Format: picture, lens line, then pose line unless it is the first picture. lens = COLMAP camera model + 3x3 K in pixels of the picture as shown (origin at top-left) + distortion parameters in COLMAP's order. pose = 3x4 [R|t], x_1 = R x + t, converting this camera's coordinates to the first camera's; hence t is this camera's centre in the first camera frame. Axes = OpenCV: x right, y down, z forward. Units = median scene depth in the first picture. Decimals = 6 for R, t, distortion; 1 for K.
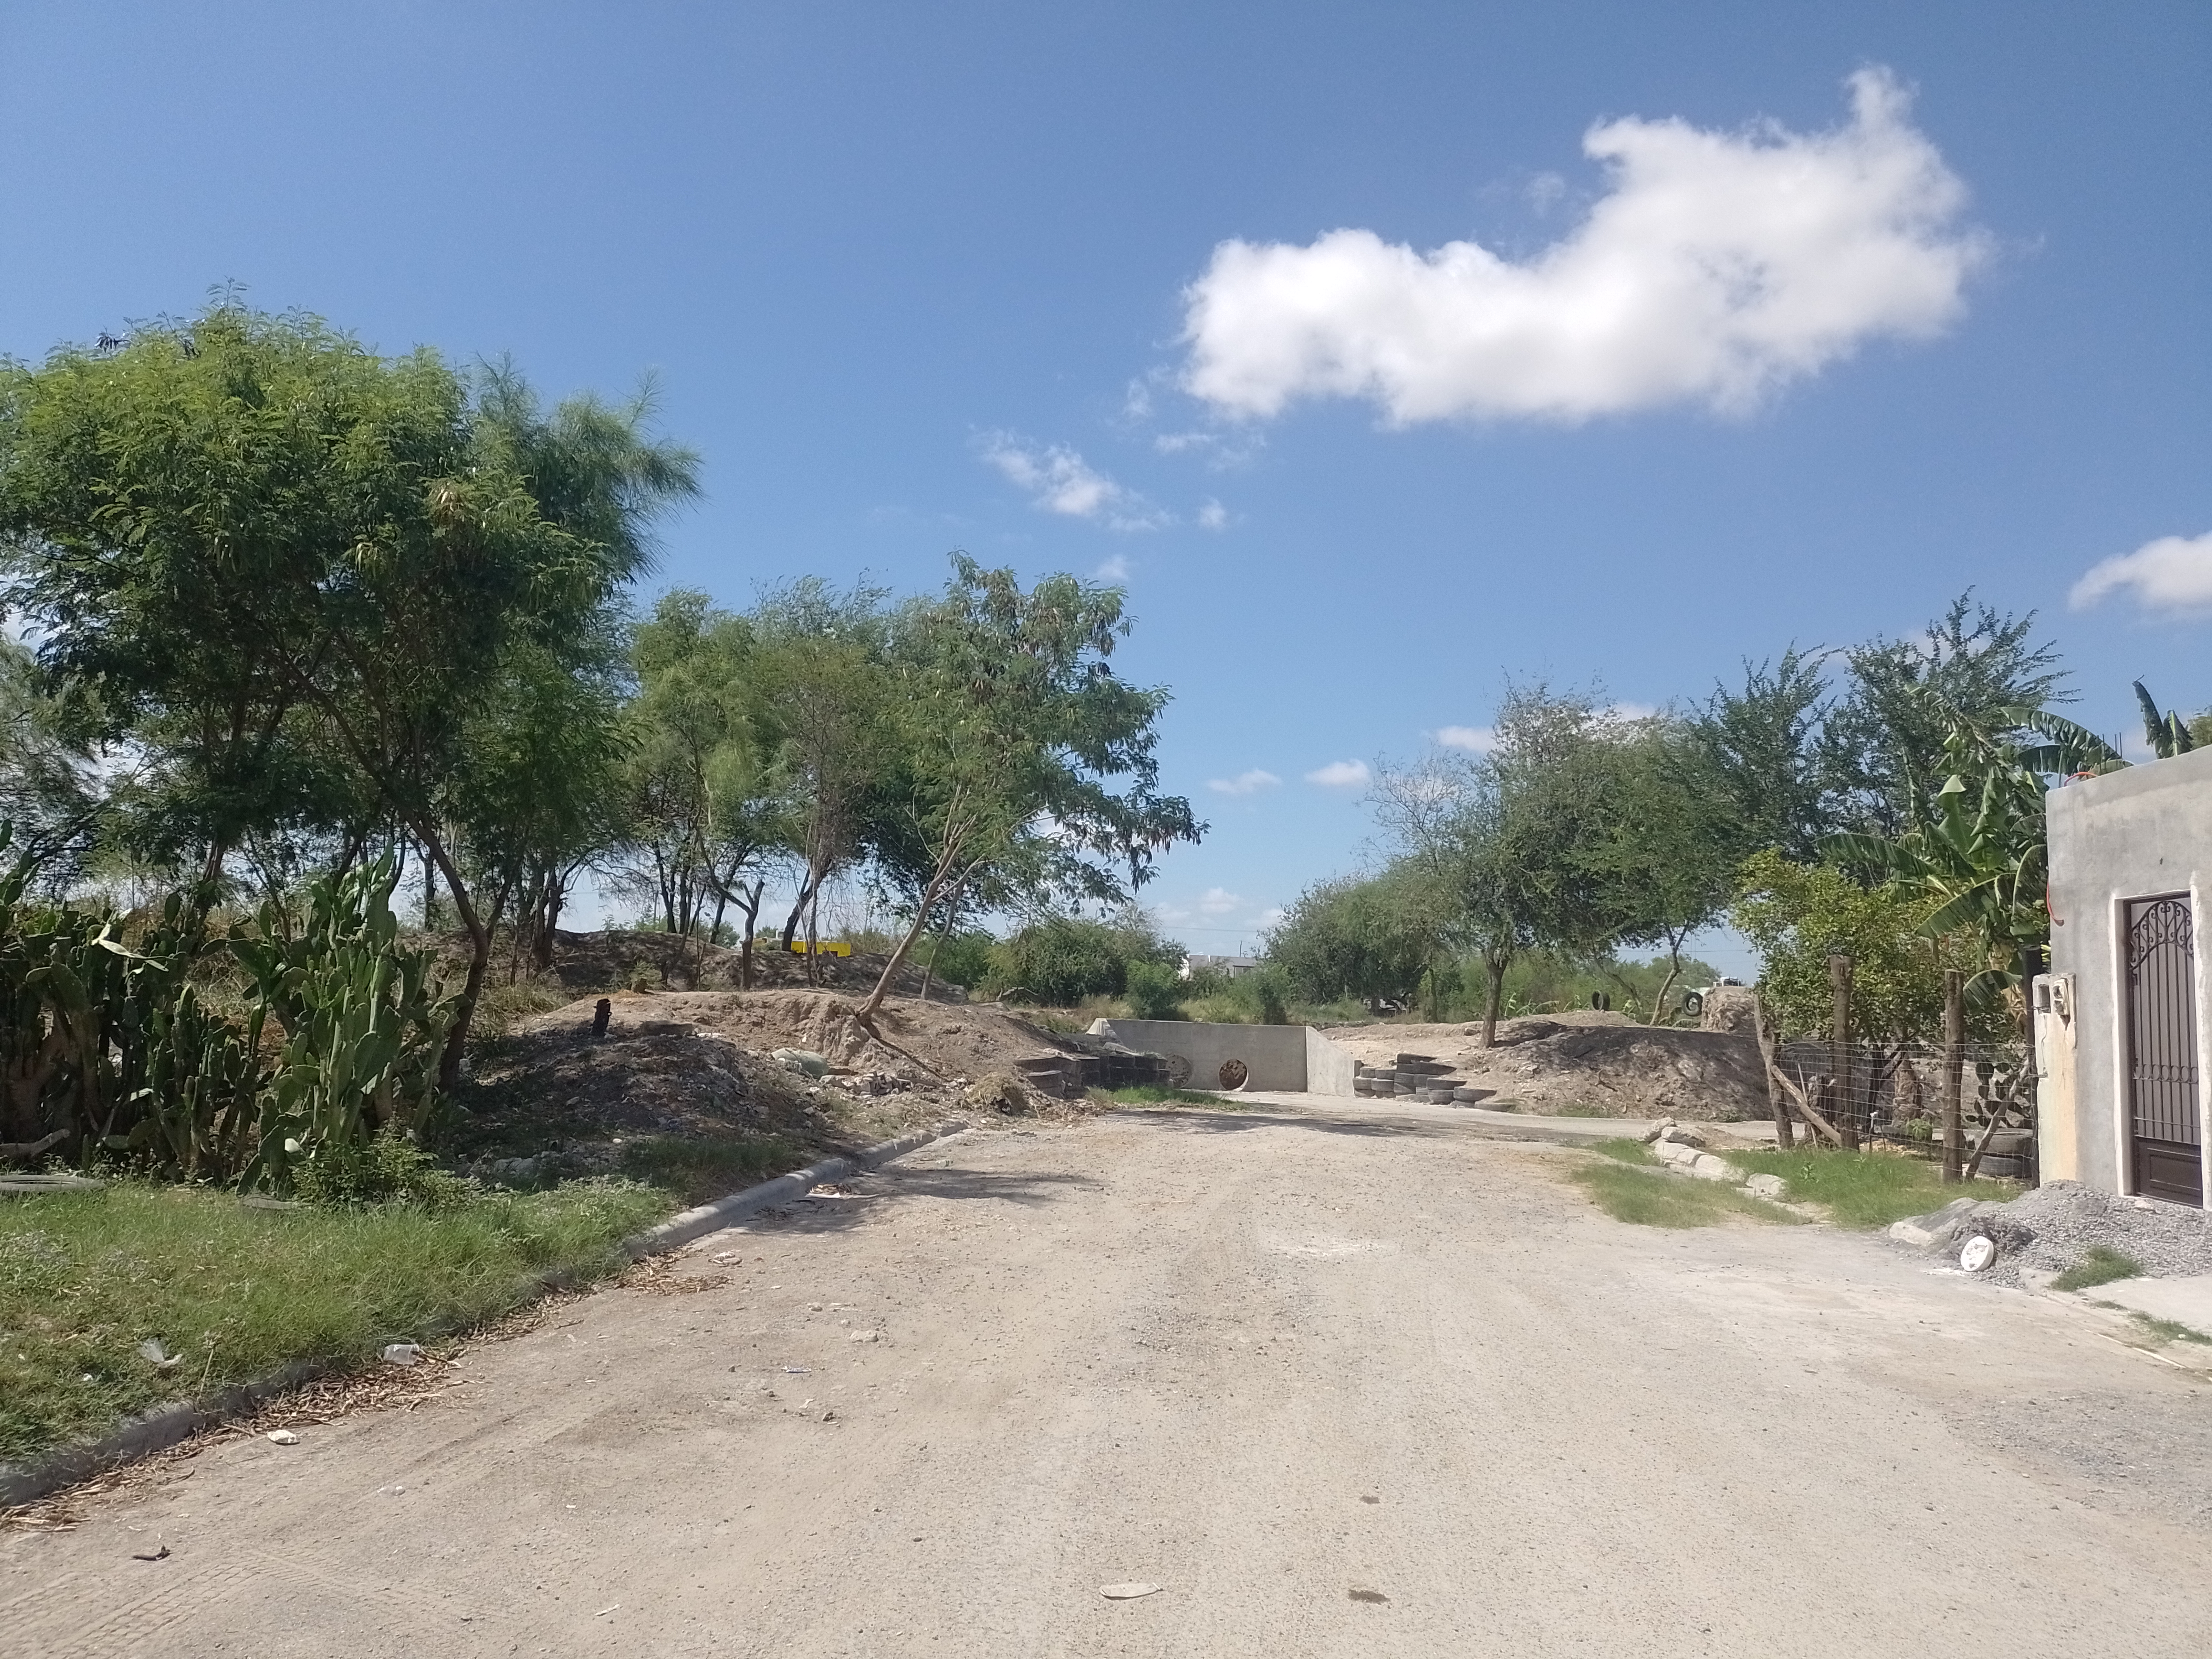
lens RADIAL K [[1636.0, 0, 1103.4], [0, 1636.0, 821.6], [0, 0, 1]] dist [0.062111, -0.075117]
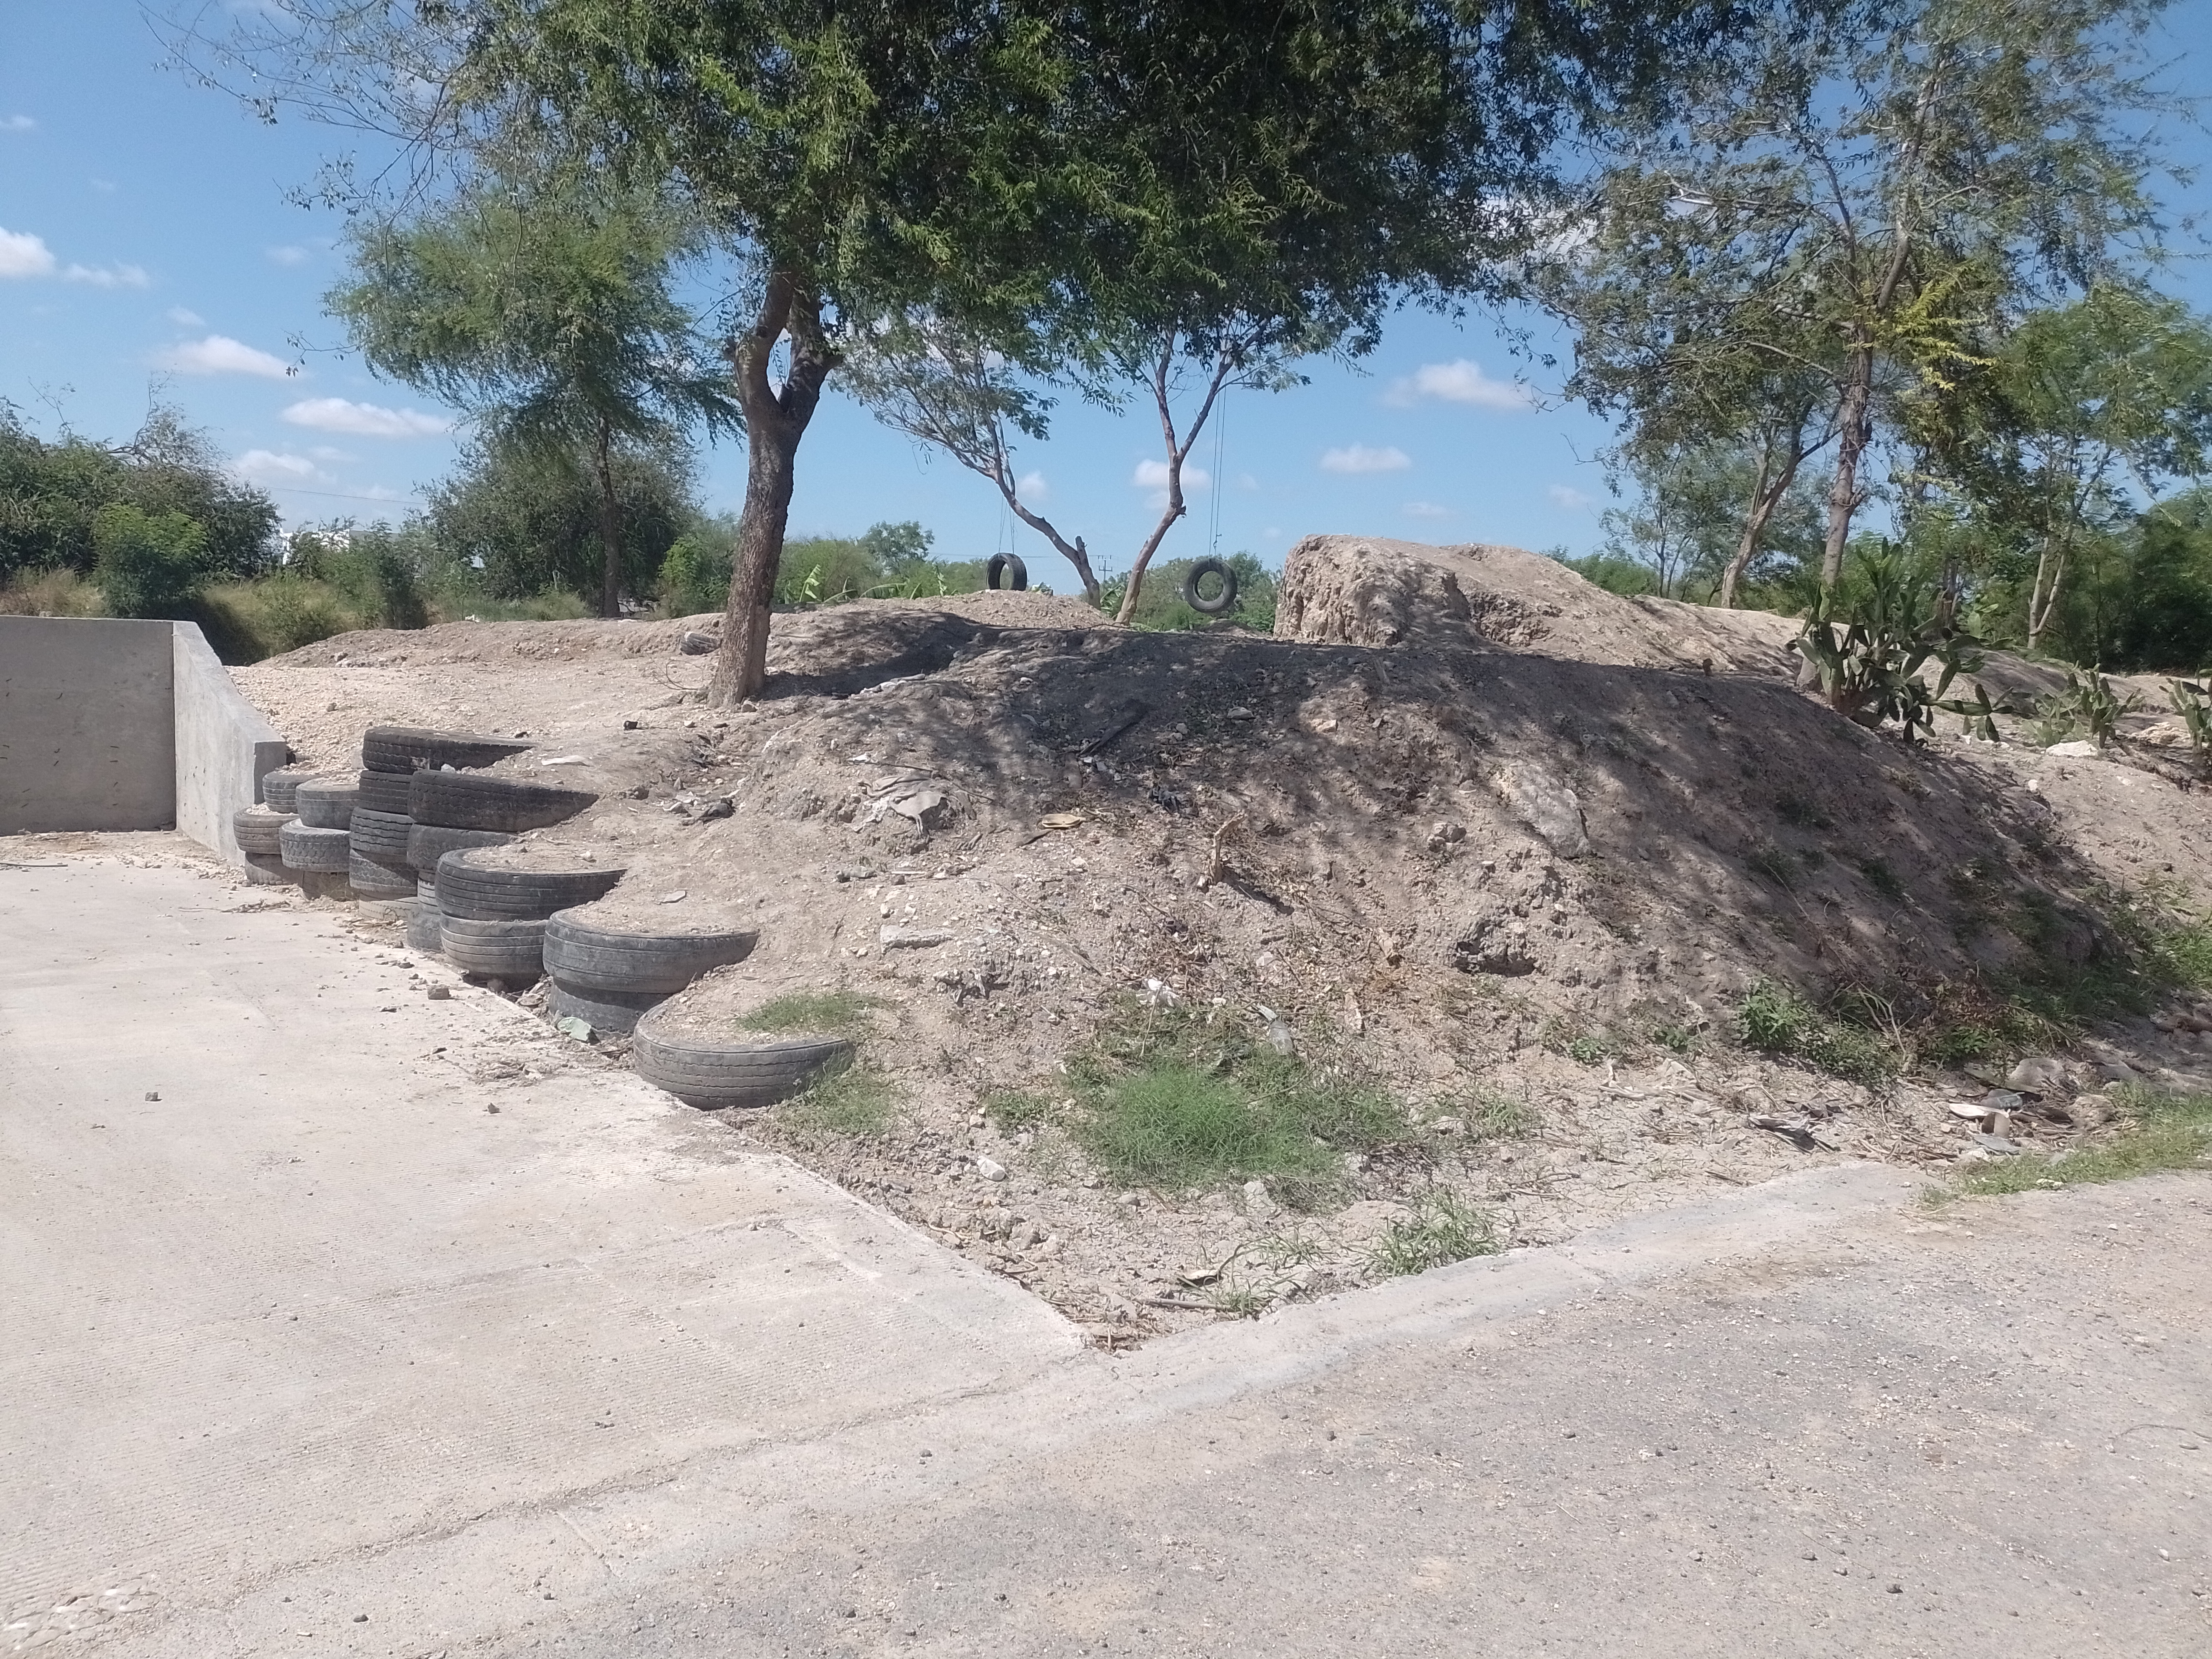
lens RADIAL K [[1636.0, 0, 1105.8], [0, 1636.0, 826.5], [0, 0, 1]] dist [0.062111, -0.075117]
pose [[0.911400, -0.036117, 0.409933, 0.164400], [-0.061569, 0.972962, 0.222609, 0.086651], [-0.406889, -0.228125, 0.884534, 0.676509]]
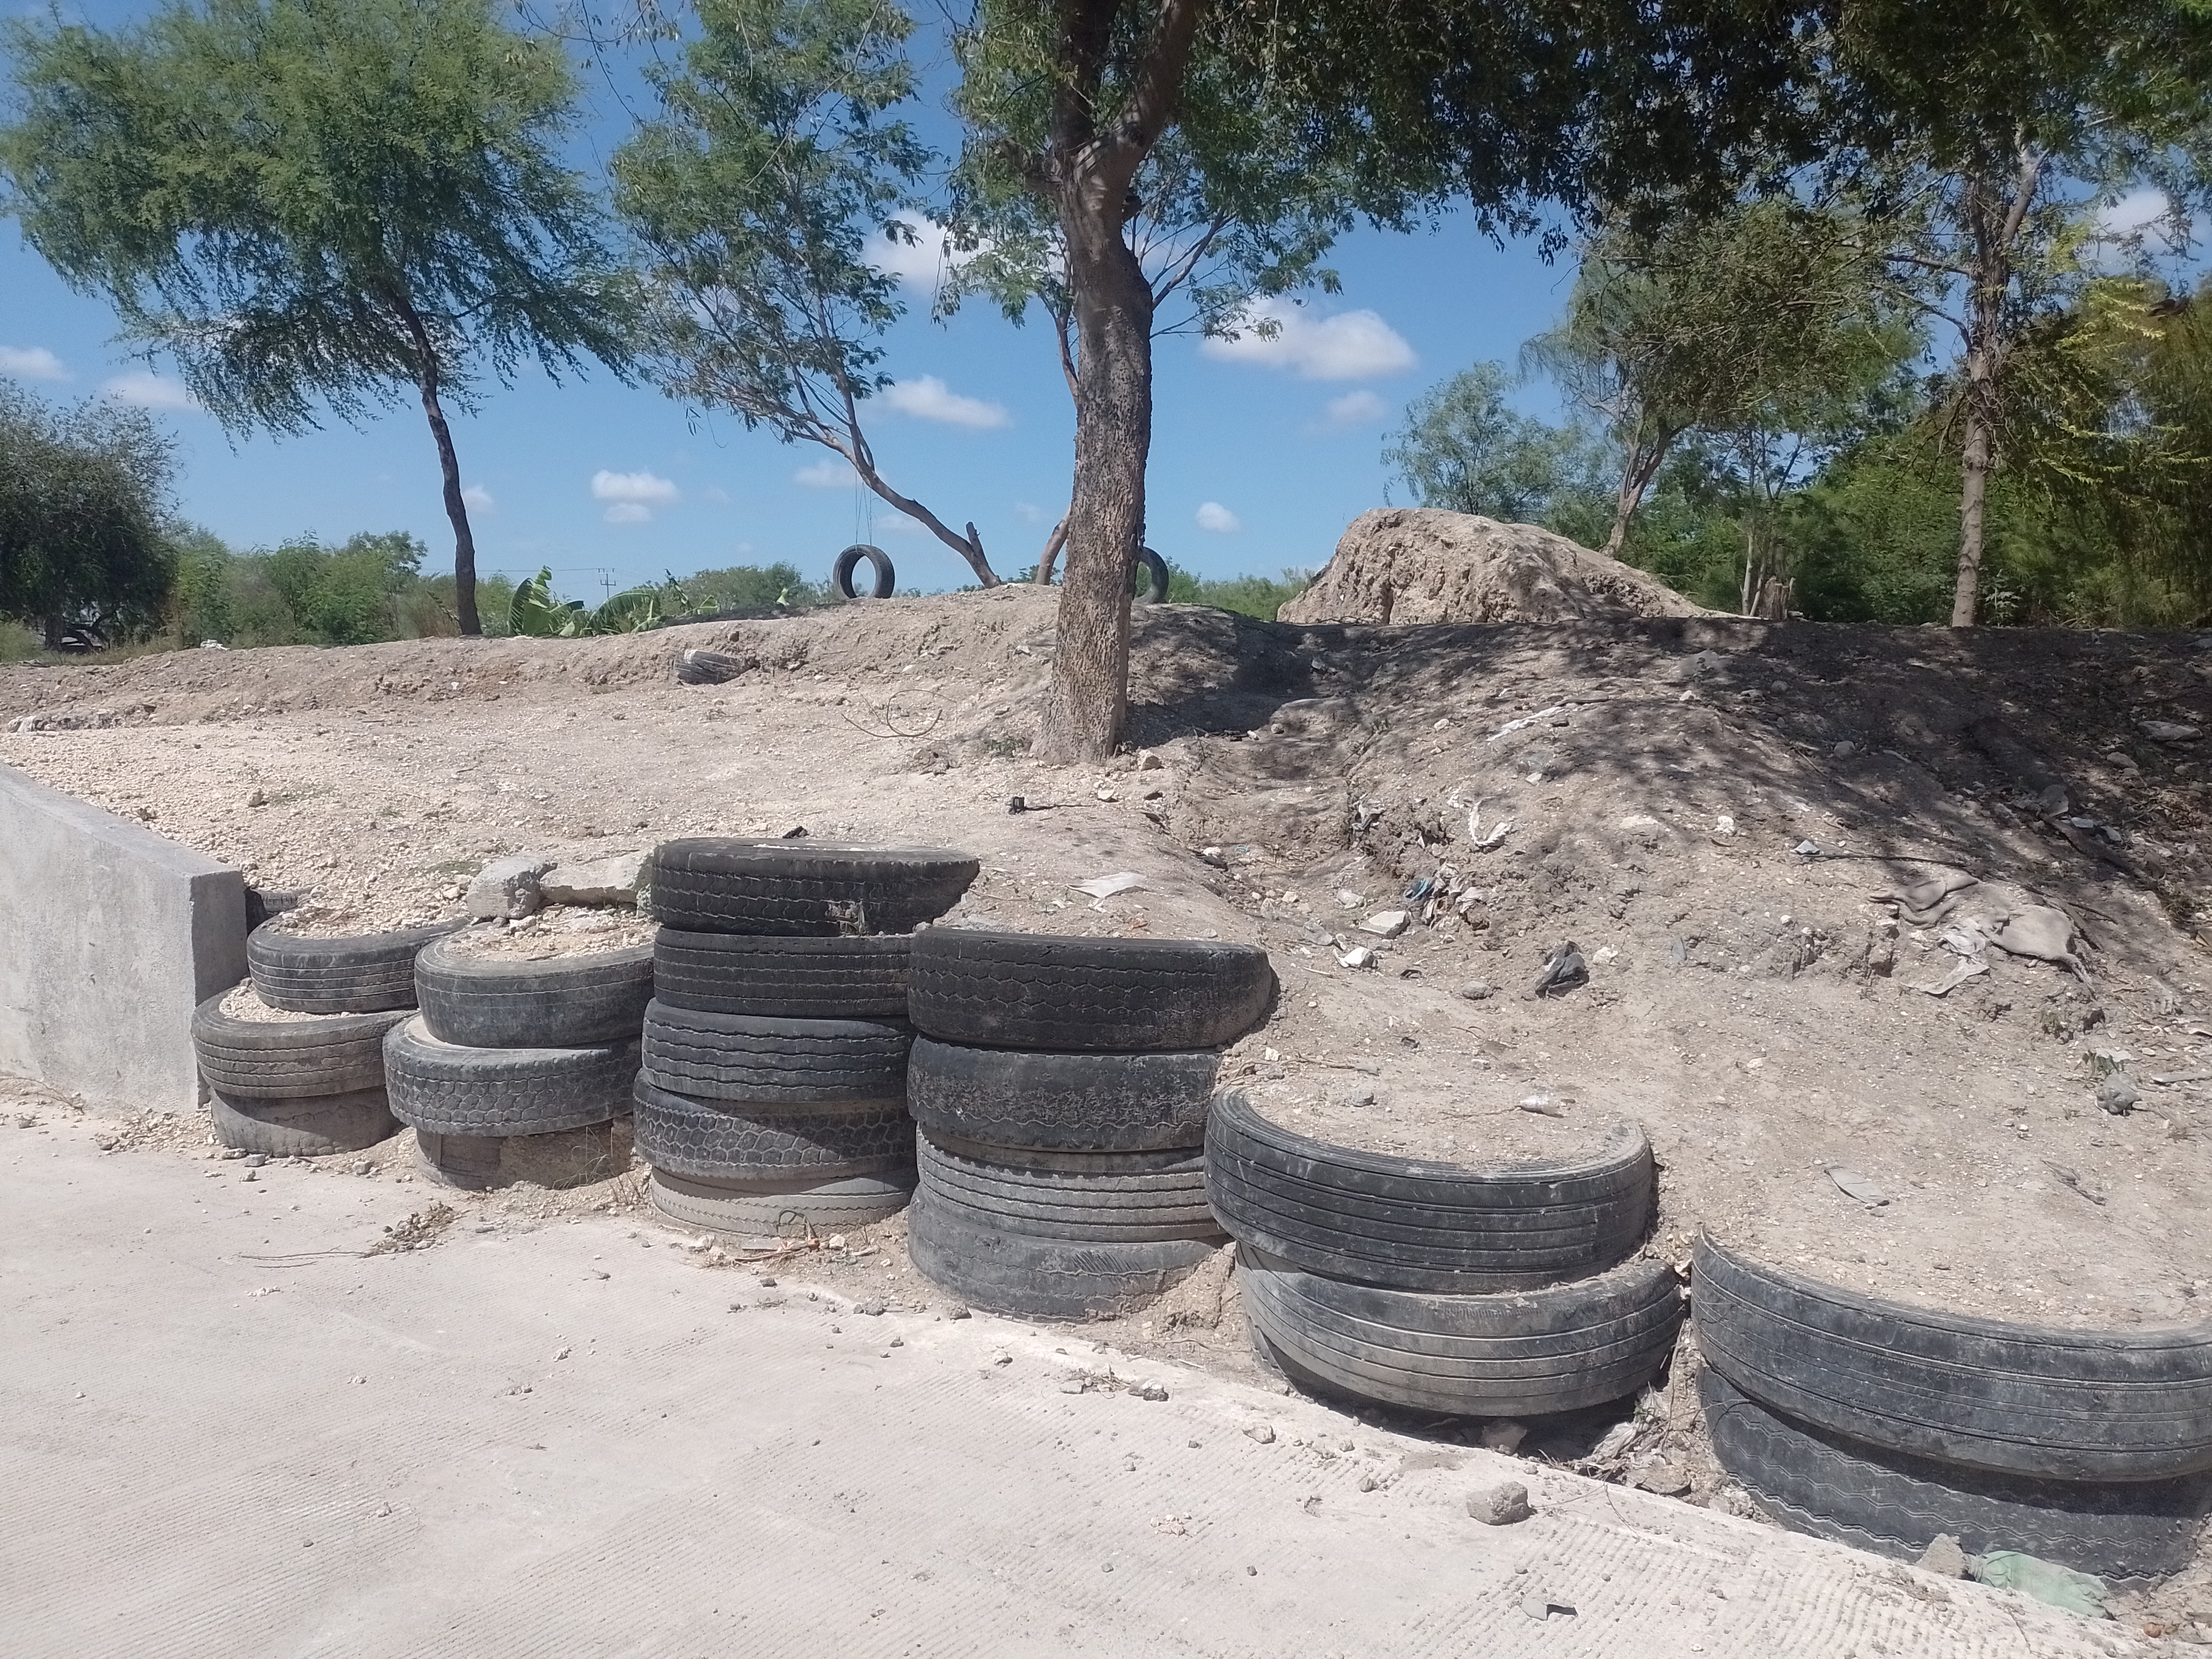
lens RADIAL K [[1636.0, 0, 1097.4], [0, 1636.0, 810.8], [0, 0, 1]] dist [0.062111, -0.075117]
pose [[0.739687, -0.080471, 0.668122, 0.112672], [-0.061417, 0.980609, 0.186103, 0.105190], [-0.670142, -0.178692, 0.720402, 0.820968]]
